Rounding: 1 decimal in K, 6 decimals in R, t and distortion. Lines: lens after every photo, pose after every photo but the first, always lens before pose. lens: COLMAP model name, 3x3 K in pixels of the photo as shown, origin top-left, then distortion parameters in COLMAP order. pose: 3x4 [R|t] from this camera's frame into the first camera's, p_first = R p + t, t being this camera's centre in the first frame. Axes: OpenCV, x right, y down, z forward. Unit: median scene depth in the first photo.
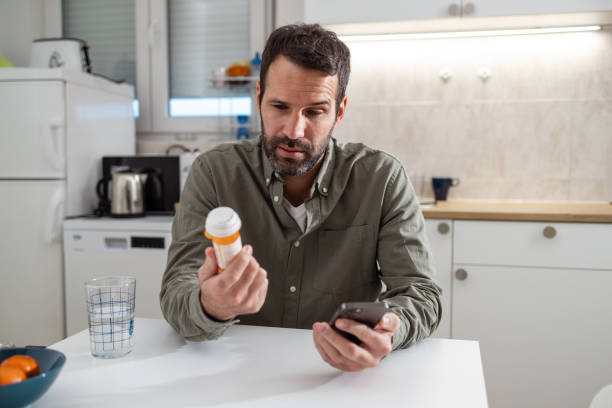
lens RADIAL K [[610.4, 0, 306.0], [0, 610.4, 204.0], [0, 0, 1]] dist [0.009282, -0.000018]
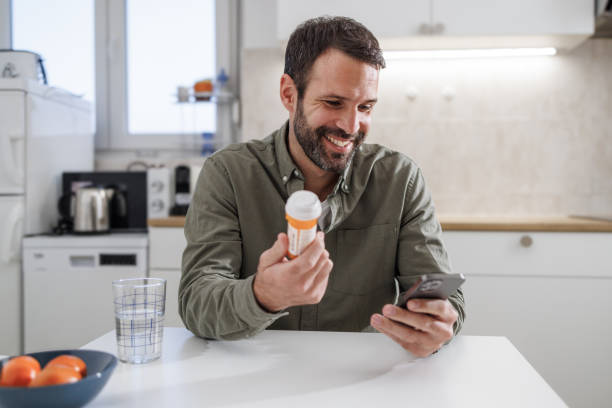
lens RADIAL K [[607.7, 0, 306.0], [0, 607.7, 204.0], [0, 0, 1]] dist [0.010196, -0.021499]
pose [[0.992134, -0.004477, 0.125100, -0.133274], [0.011067, 0.998584, -0.052030, 0.044344], [-0.124690, 0.053005, 0.990779, 0.034015]]
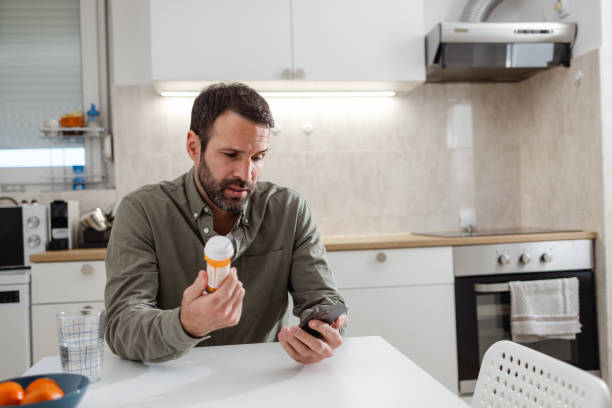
lens RADIAL K [[607.7, 0, 306.0], [0, 607.7, 204.0], [0, 0, 1]] dist [0.010196, -0.021499]
pose [[0.927482, -0.028981, 0.372744, -0.251707], [0.062663, 0.994938, -0.078564, 0.035363], [-0.368580, 0.096224, 0.924603, -0.093714]]
